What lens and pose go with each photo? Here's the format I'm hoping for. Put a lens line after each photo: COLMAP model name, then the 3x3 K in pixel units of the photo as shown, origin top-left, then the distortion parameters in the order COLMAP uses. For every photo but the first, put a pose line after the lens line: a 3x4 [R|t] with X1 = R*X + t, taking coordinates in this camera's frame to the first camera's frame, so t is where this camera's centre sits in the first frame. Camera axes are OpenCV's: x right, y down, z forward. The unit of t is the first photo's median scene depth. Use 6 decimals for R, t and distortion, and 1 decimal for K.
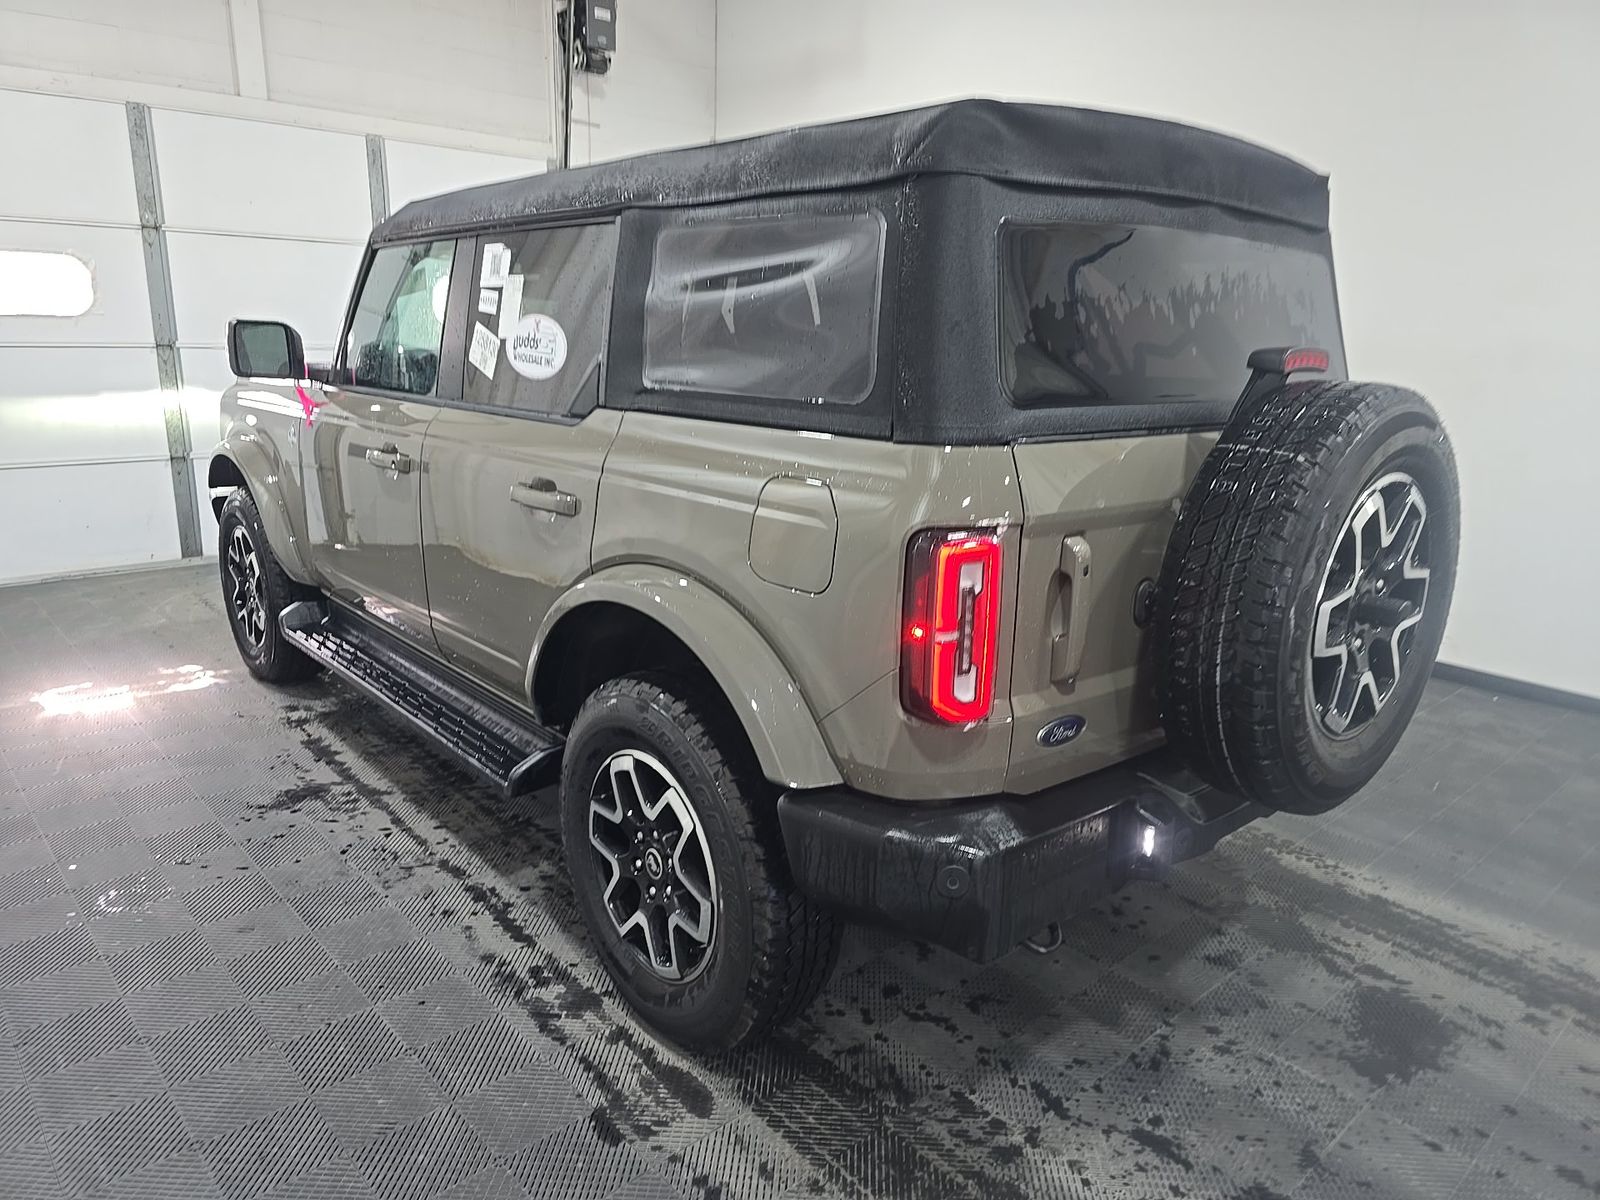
lens RADIAL K [[1076.7, 0, 809.1], [0, 1076.7, 604.0], [0, 0, 1]] dist [0.045698, -0.048766]
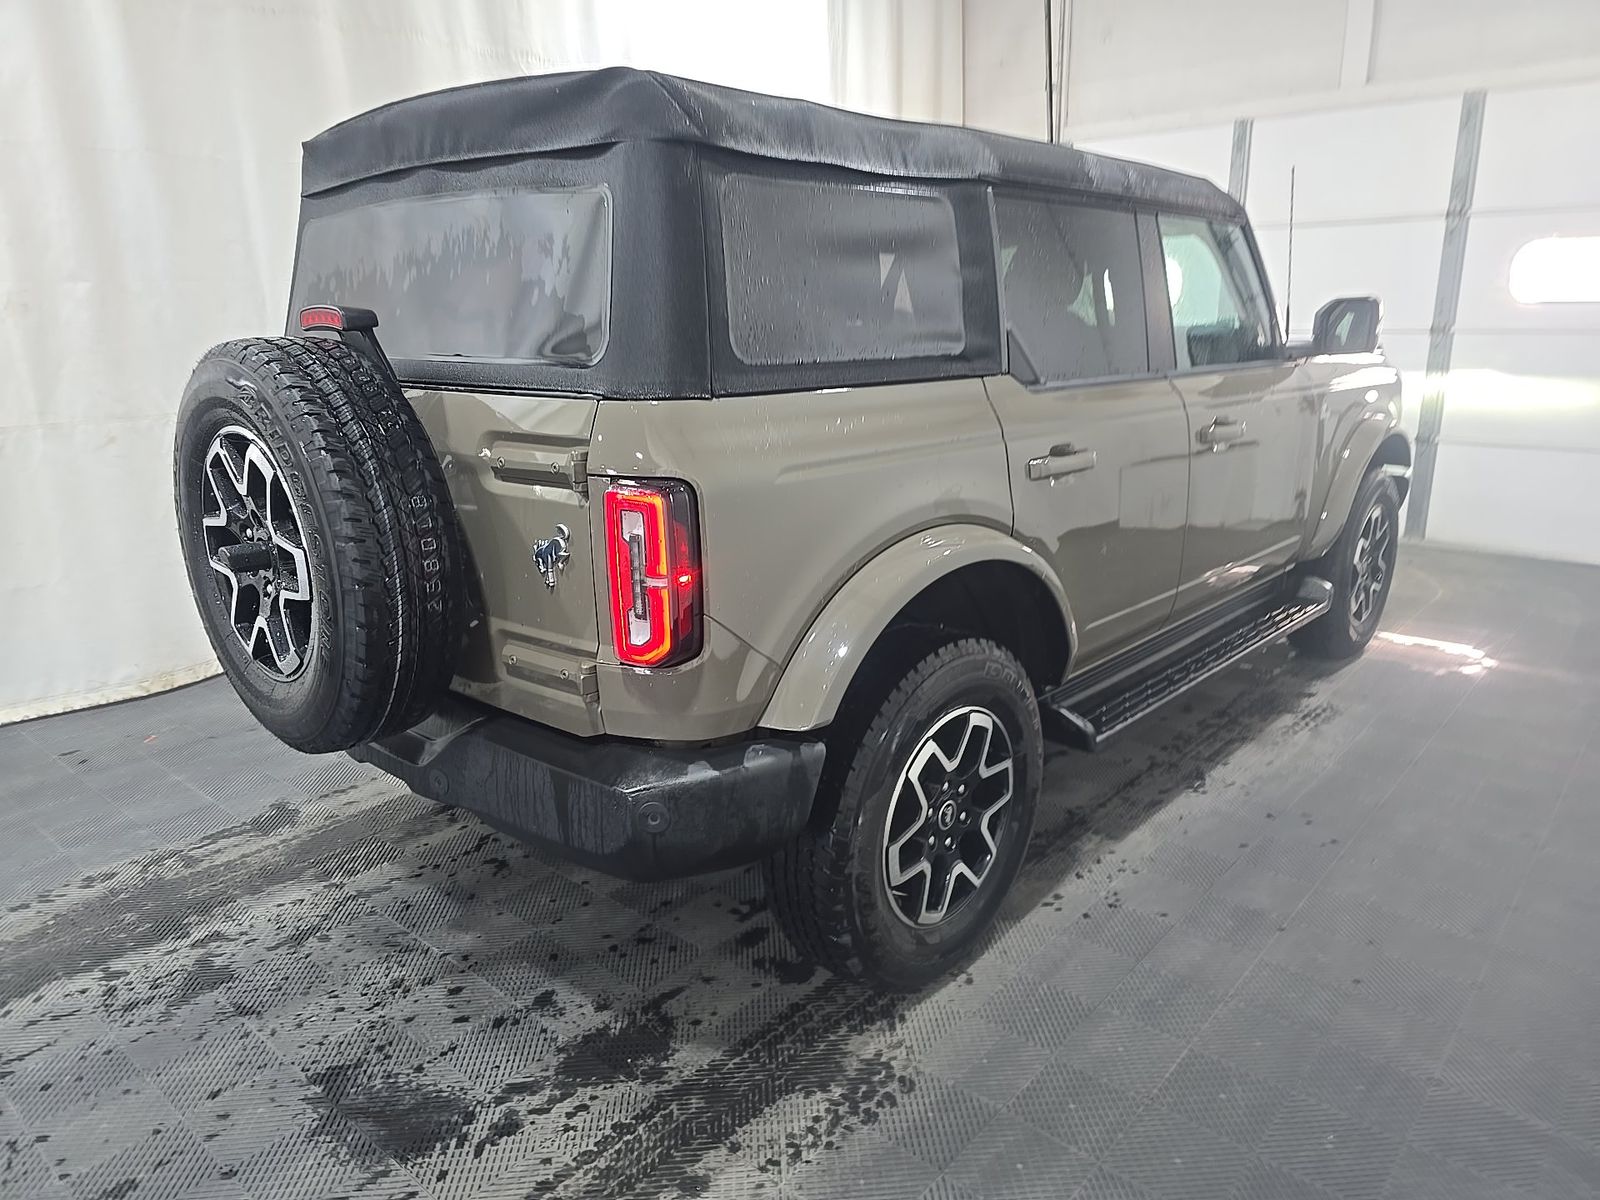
lens RADIAL K [[1076.7, 0, 809.1], [0, 1076.7, 604.0], [0, 0, 1]] dist [0.045698, -0.048766]
pose [[0.116561, 0.238297, -0.964172, 1.497029], [-0.234607, 0.949923, 0.206413, -0.273009], [0.965077, 0.202142, 0.166630, 1.259233]]
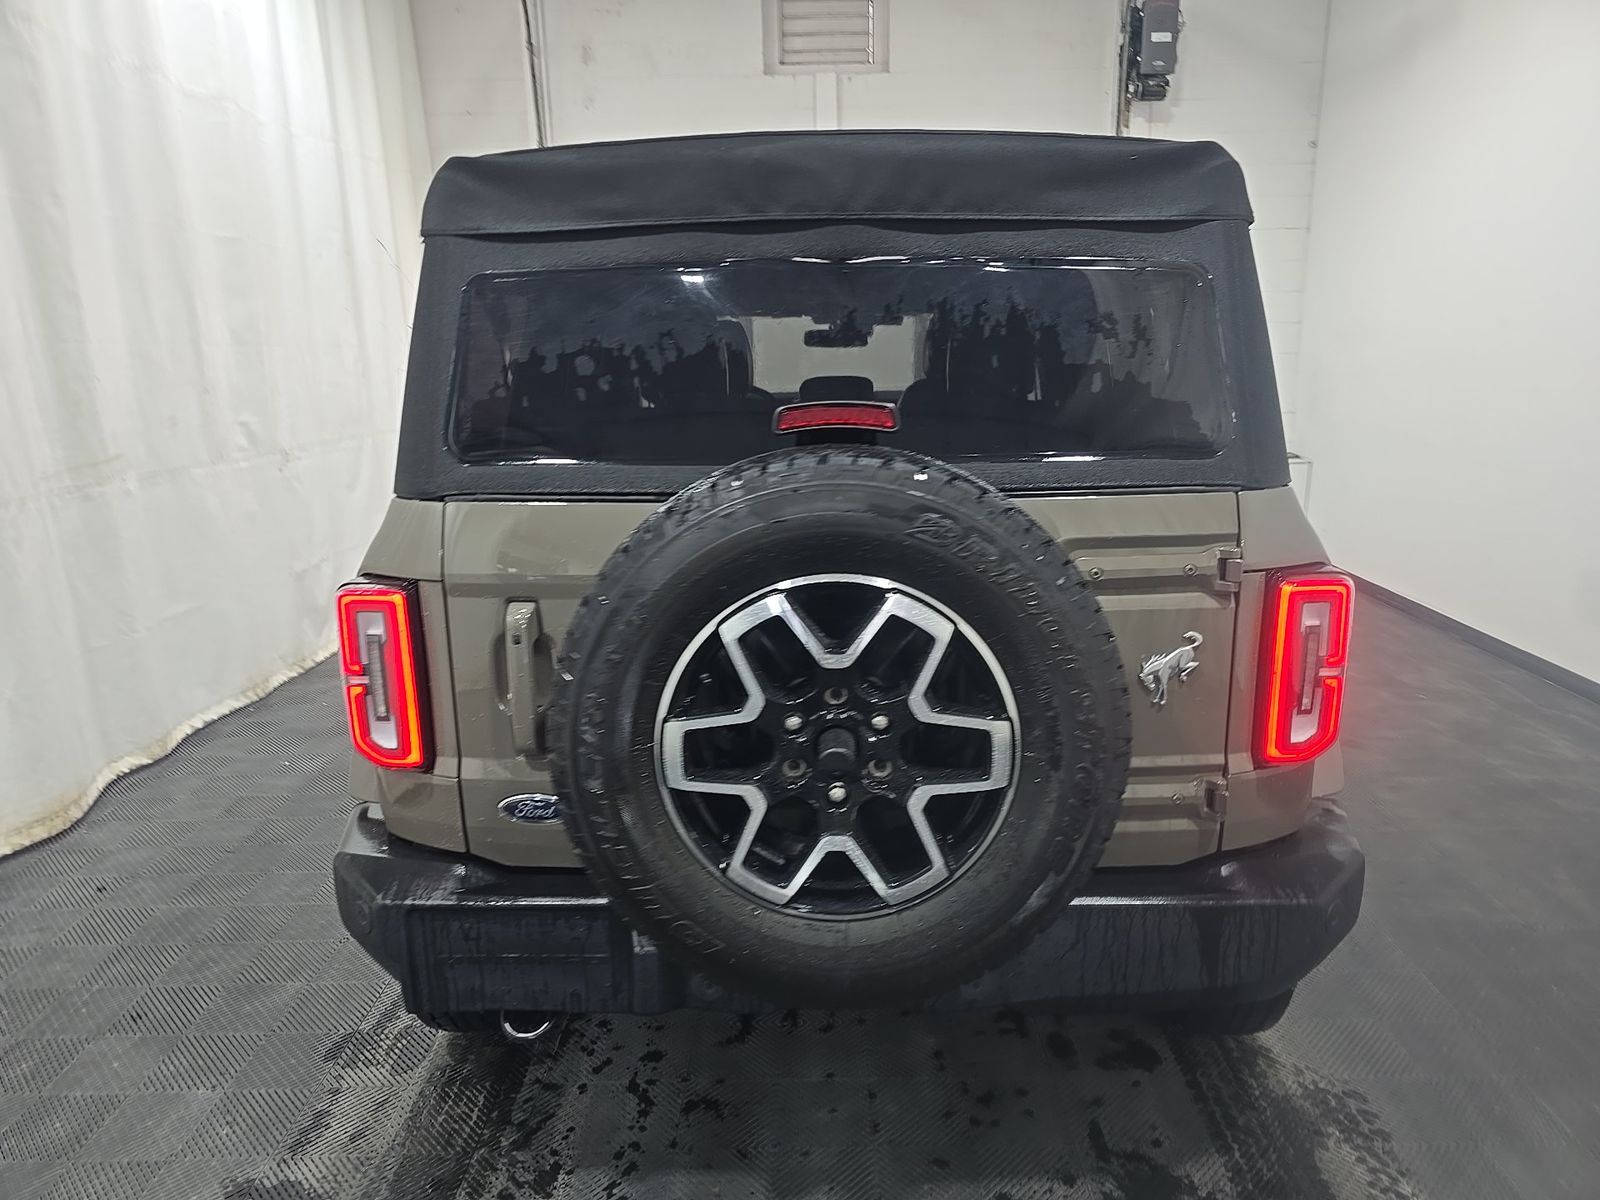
lens RADIAL K [[1076.7, 0, 809.1], [0, 1076.7, 604.0], [0, 0, 1]] dist [0.045698, -0.048766]
pose [[0.735748, 0.118932, -0.666731, 0.915478], [-0.138544, 0.990072, 0.023725, -0.102425], [0.662933, 0.074916, 0.744921, 0.404843]]
